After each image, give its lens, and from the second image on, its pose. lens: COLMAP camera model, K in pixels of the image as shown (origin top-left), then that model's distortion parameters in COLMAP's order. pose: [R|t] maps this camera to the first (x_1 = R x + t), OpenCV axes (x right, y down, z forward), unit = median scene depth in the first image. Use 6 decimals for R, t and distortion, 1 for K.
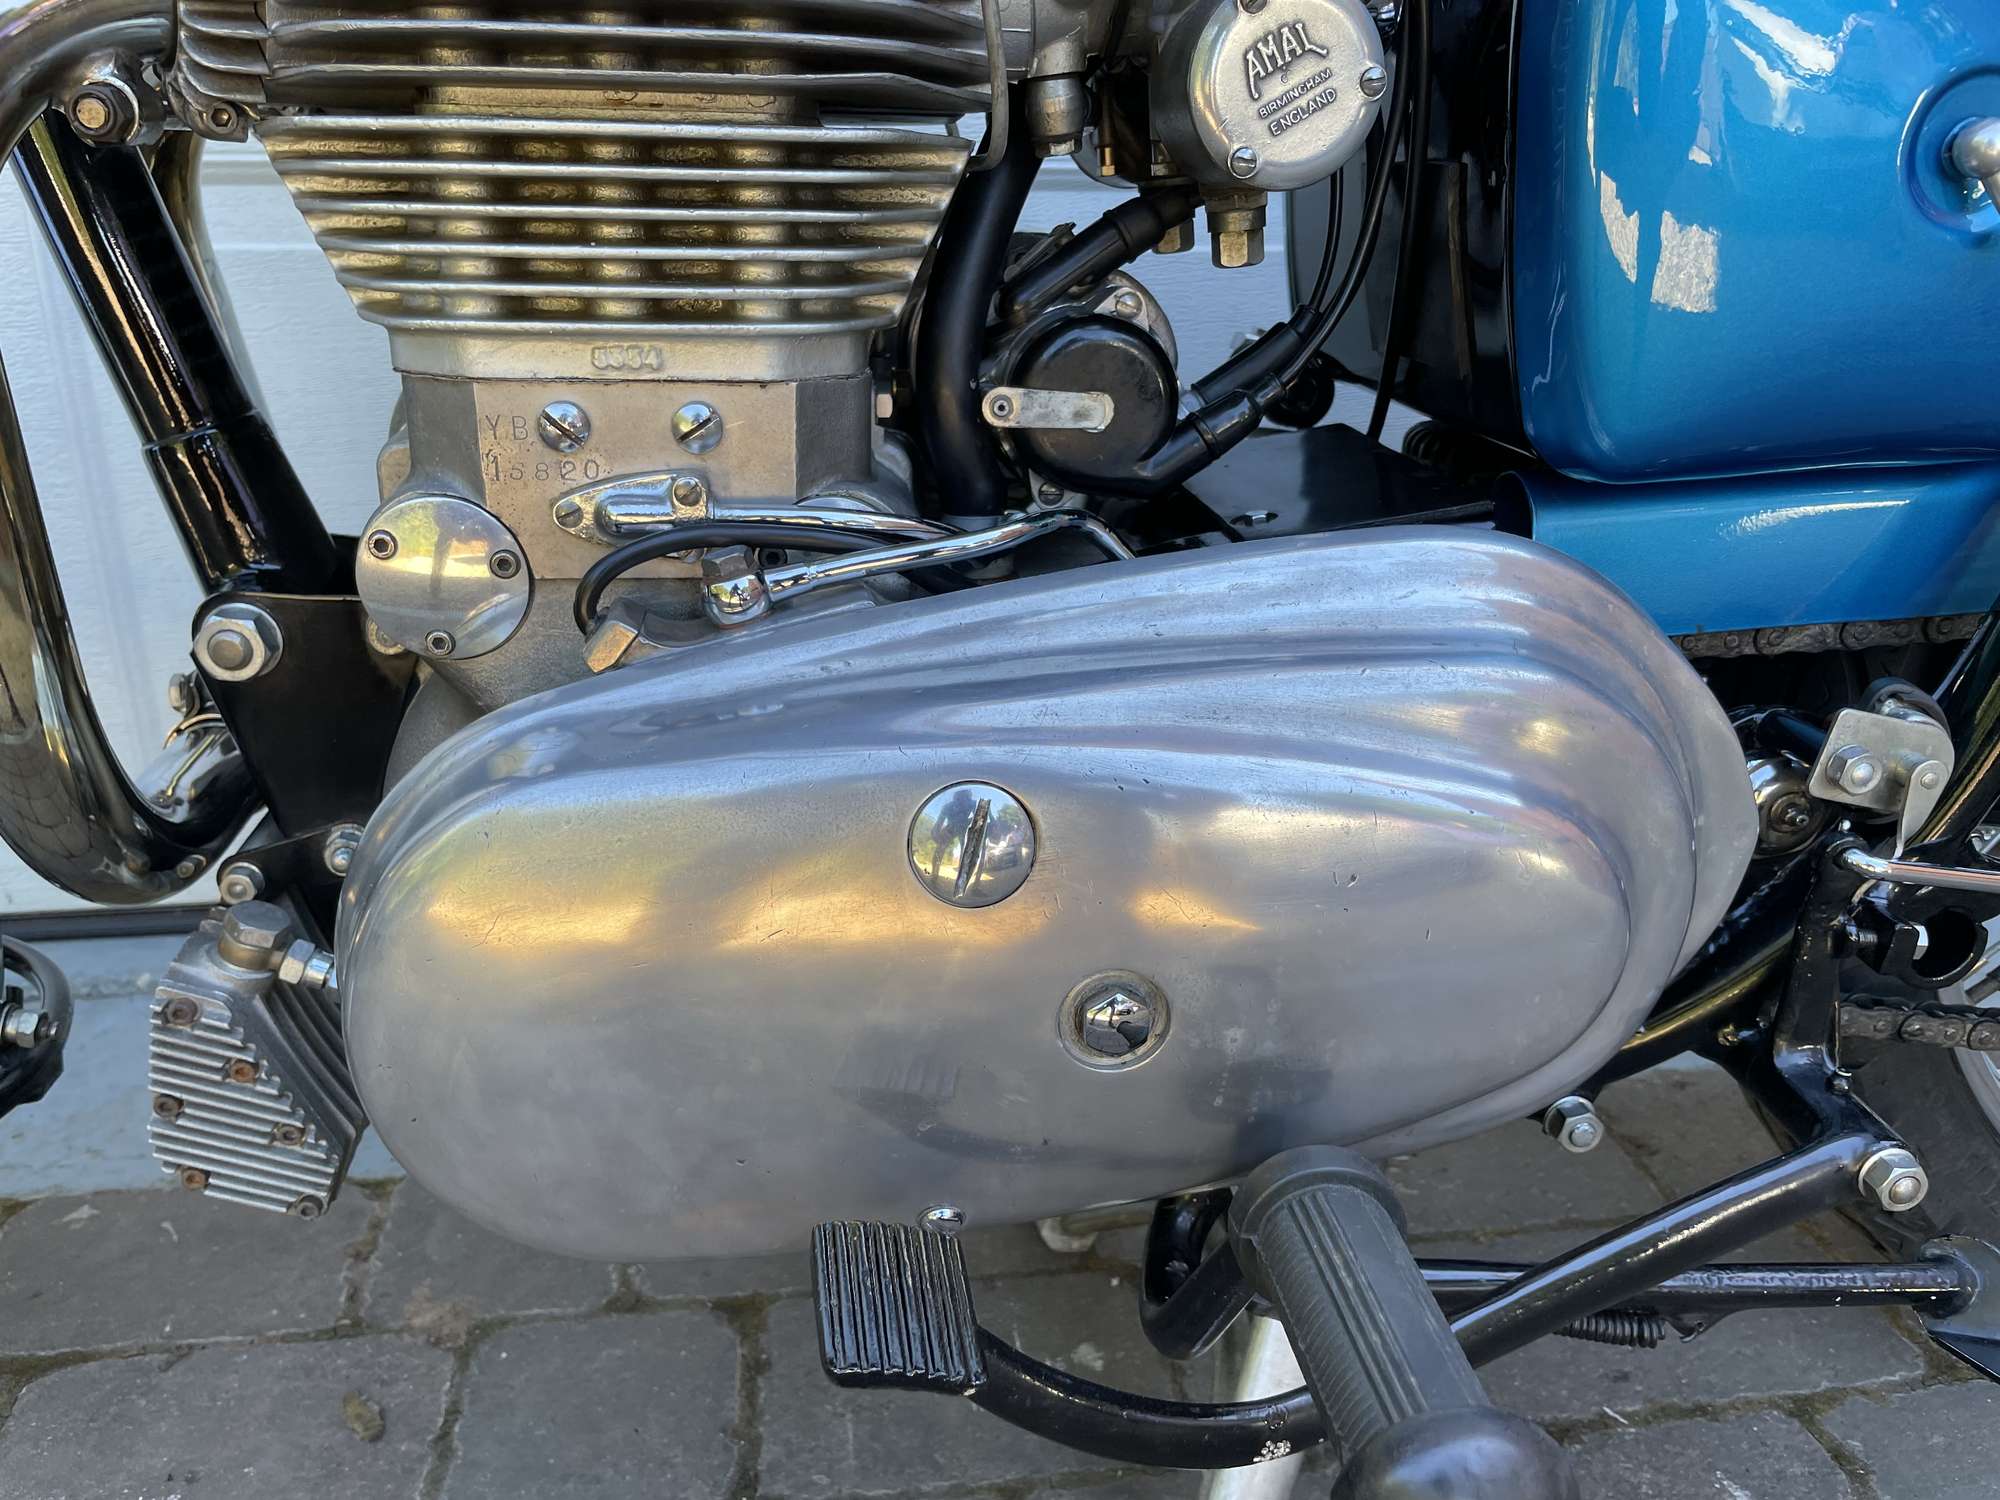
lens RADIAL K [[1507.1, 0, 969.3], [0, 1507.1, 772.8], [0, 0, 1]] dist [0.055769, -0.088769]
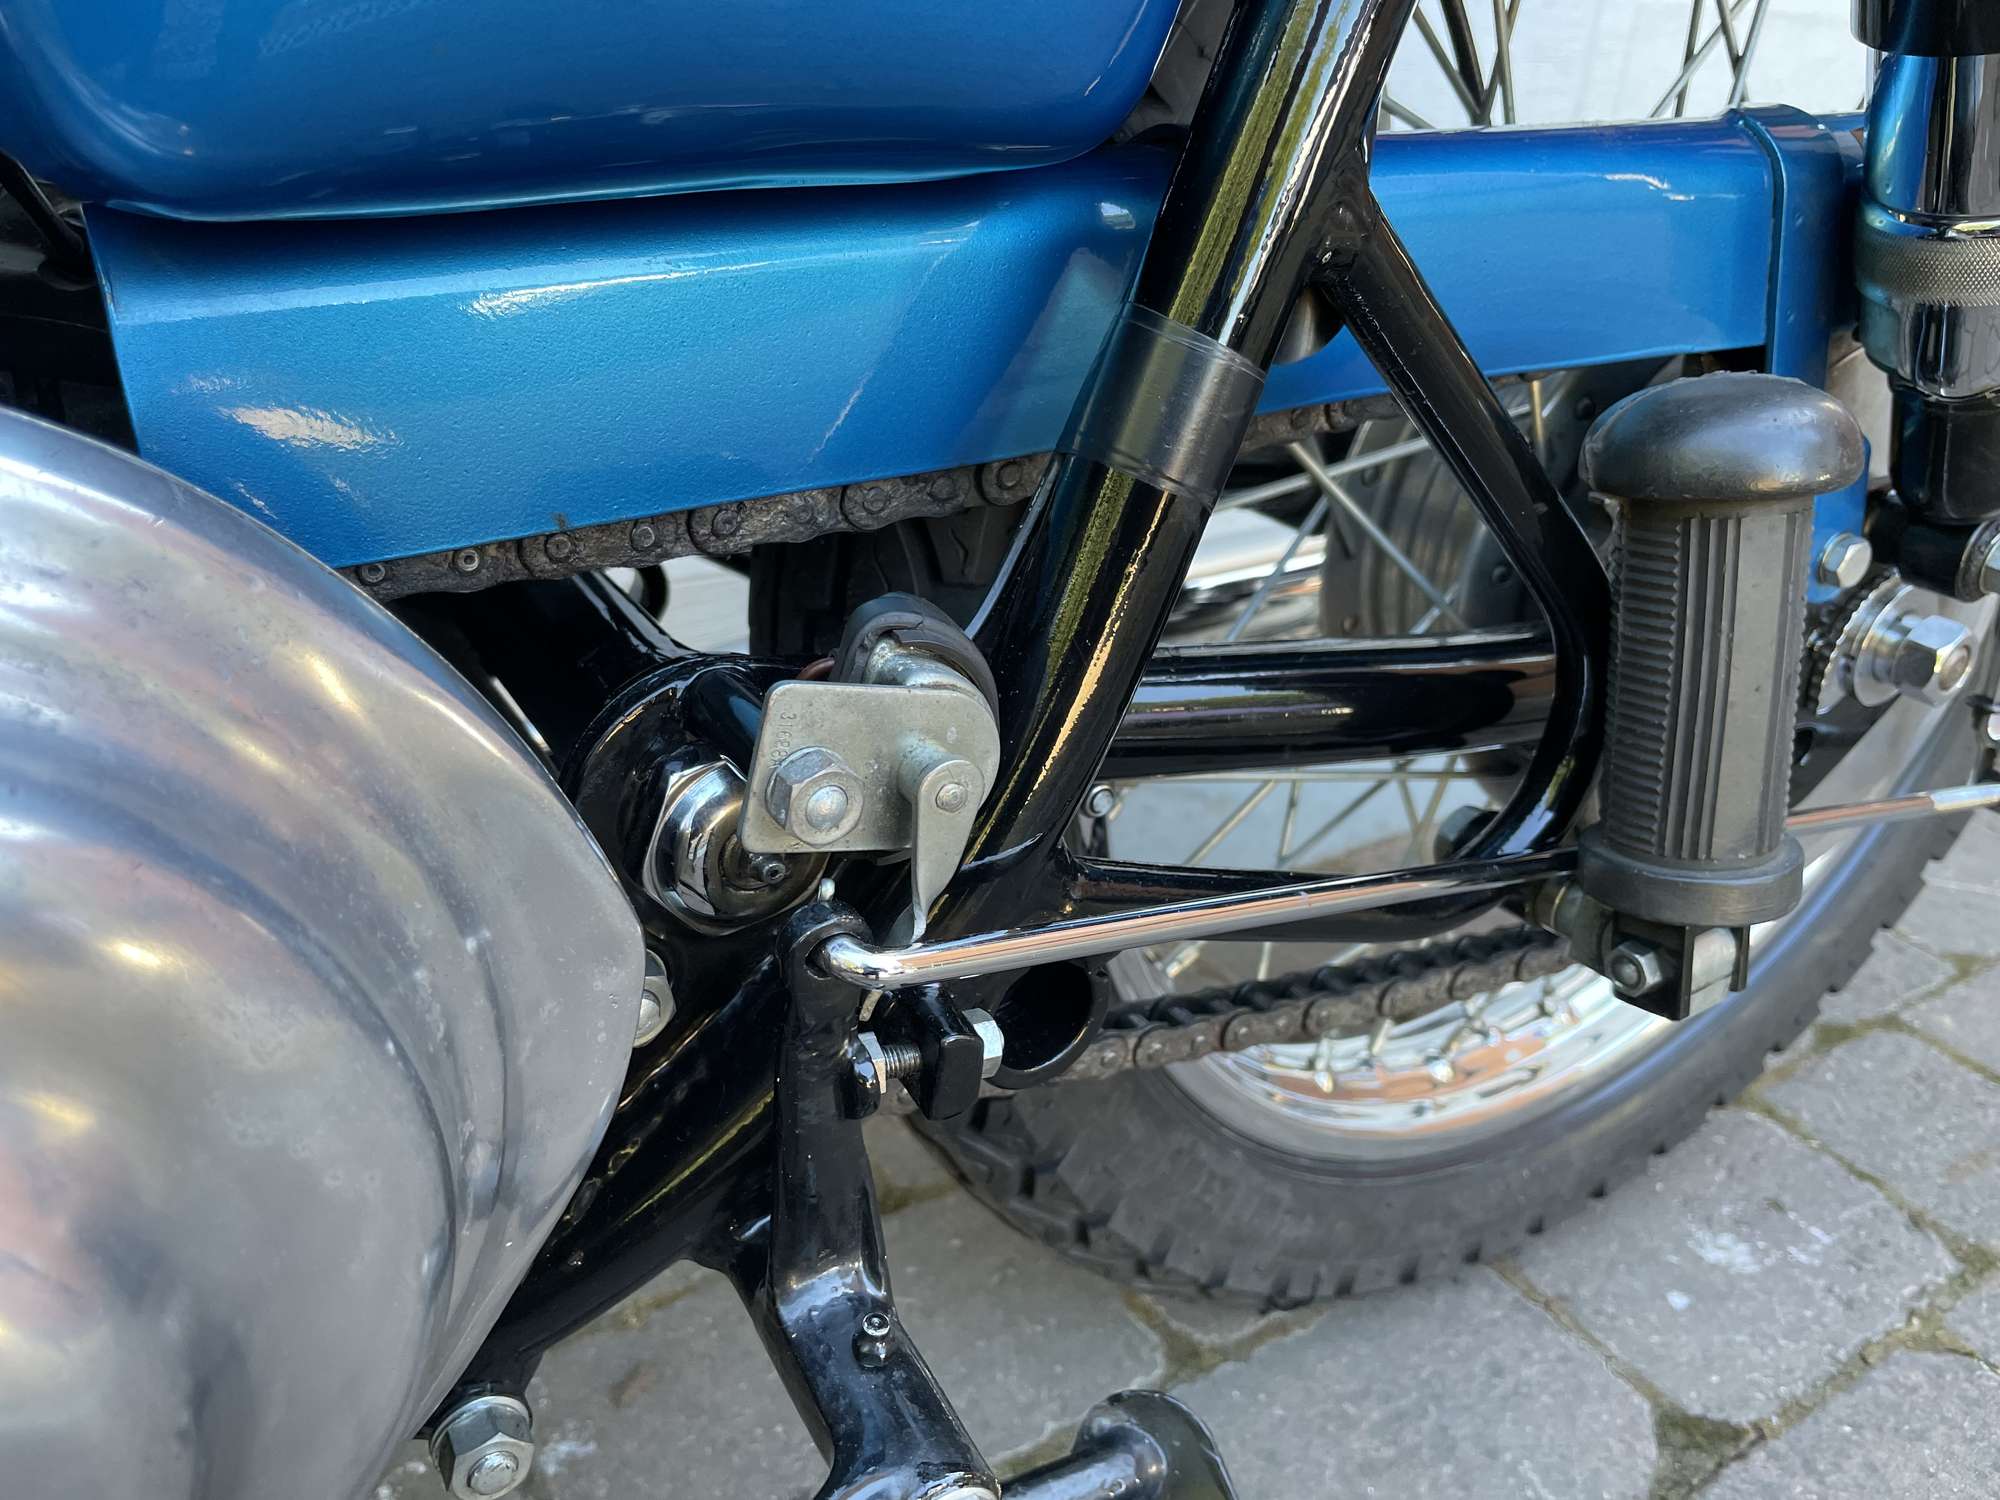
lens RADIAL K [[1507.1, 0, 958.7], [0, 1507.1, 744.3], [0, 0, 1]] dist [0.055769, -0.088769]
pose [[0.914970, -0.142323, 0.377589, 0.425037], [0.101497, 0.986823, 0.126014, -0.076408], [-0.390548, -0.076975, 0.917359, 0.503319]]
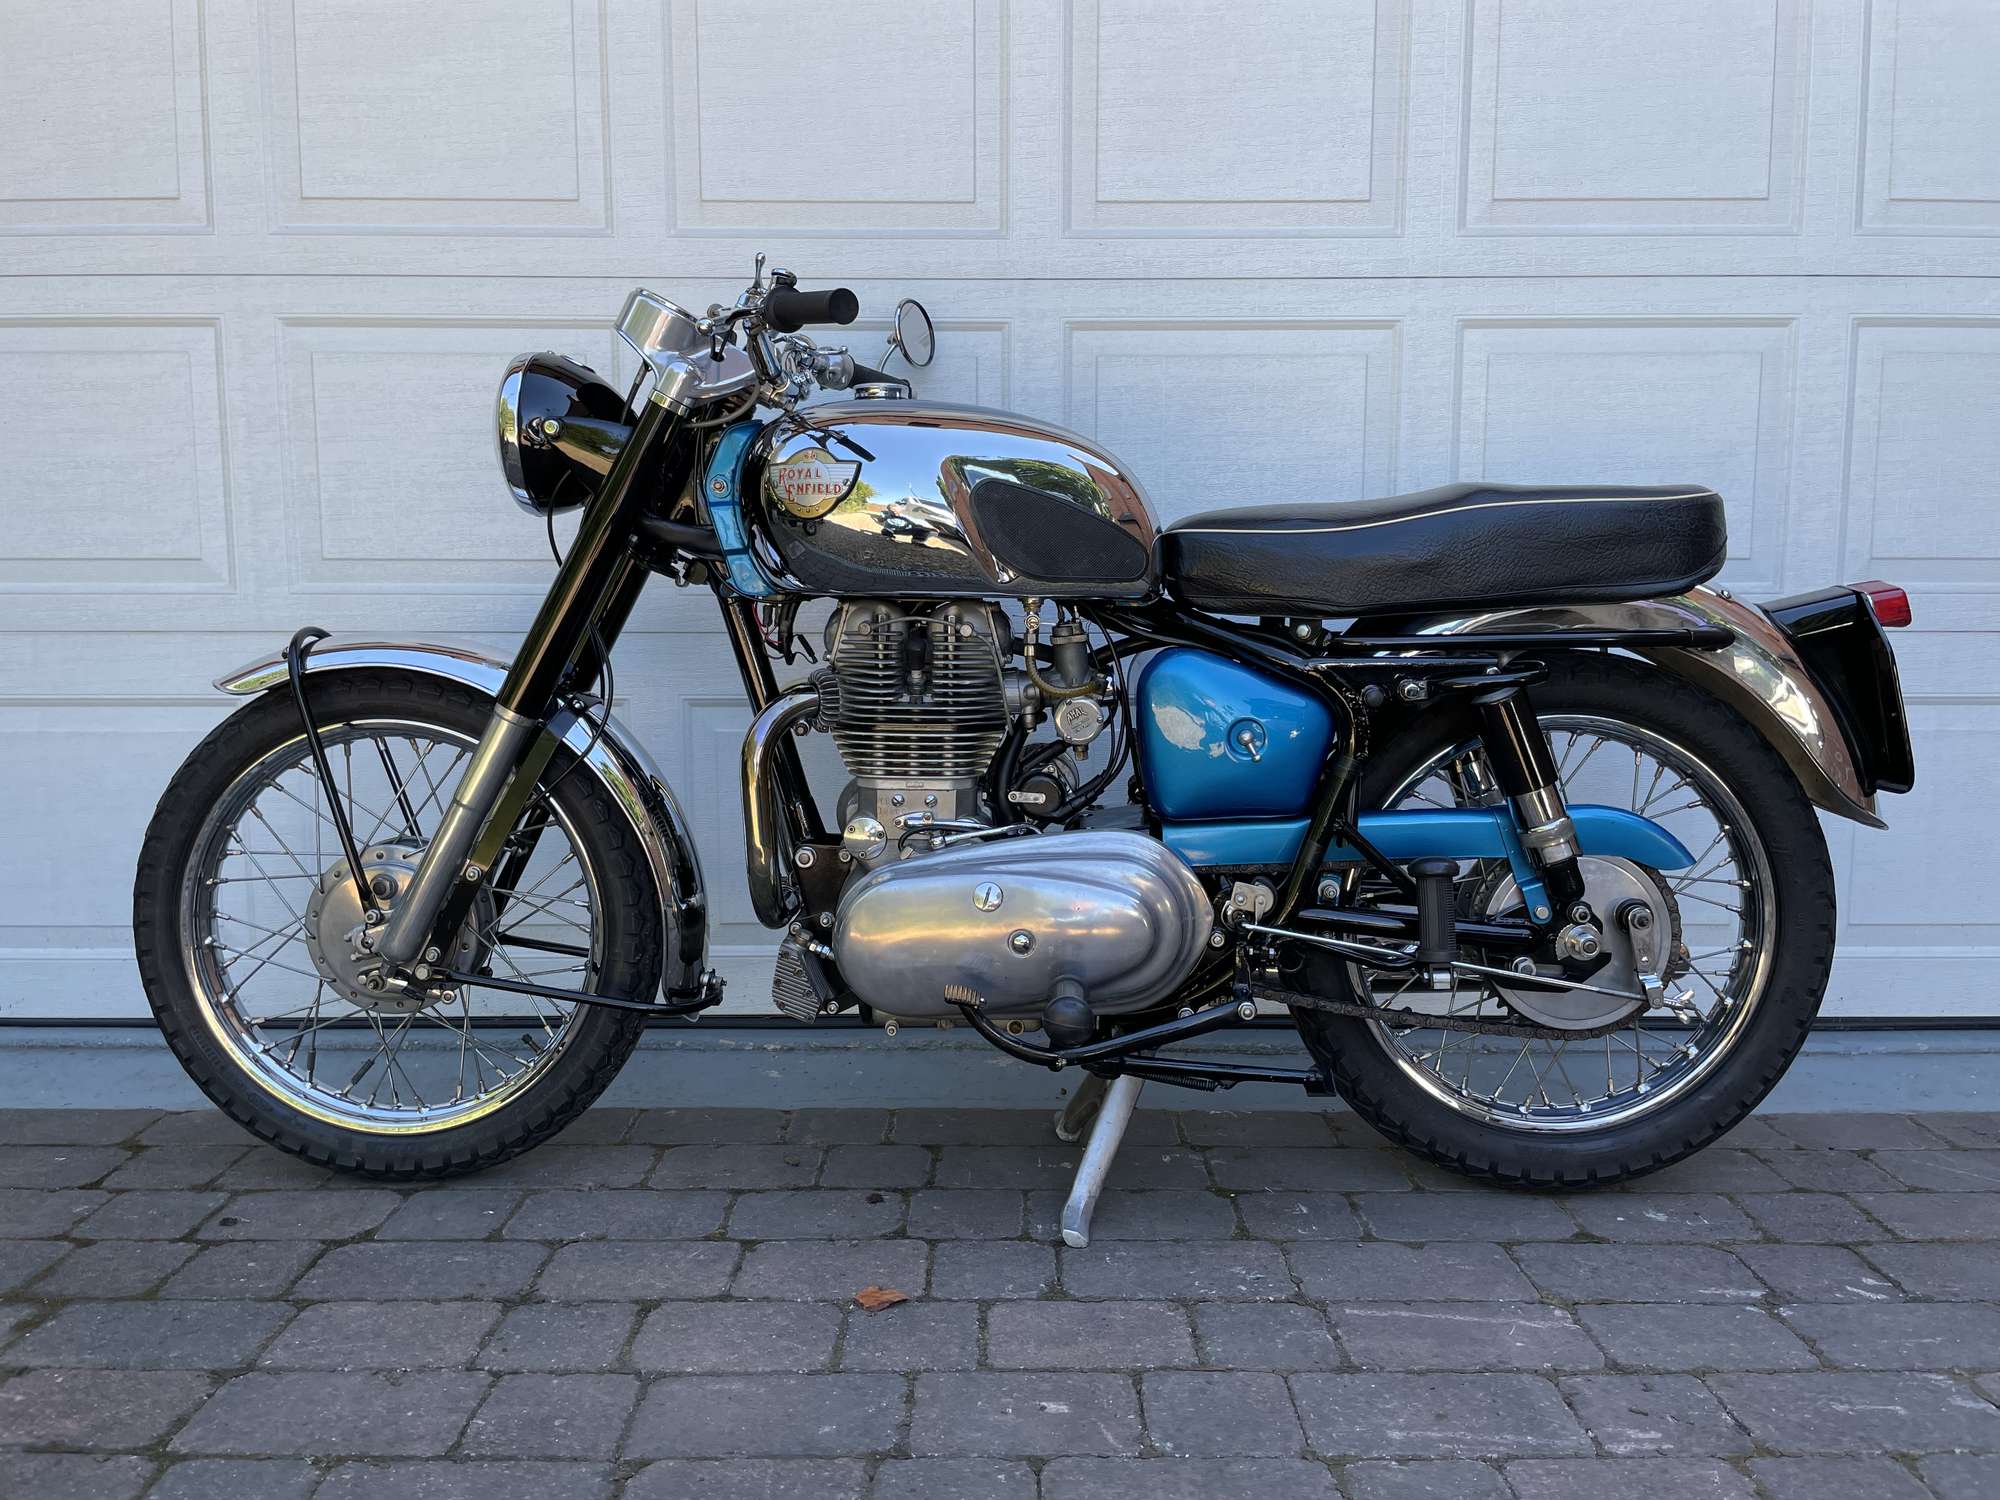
lens RADIAL K [[1507.1, 0, 992.5], [0, 1507.1, 733.0], [0, 0, 1]] dist [0.055769, -0.088769]
pose [[0.988918, 0.007229, -0.148289, 0.512853], [-0.046856, 0.962962, -0.265534, 0.581948], [0.140877, 0.269539, 0.952629, -2.532580]]
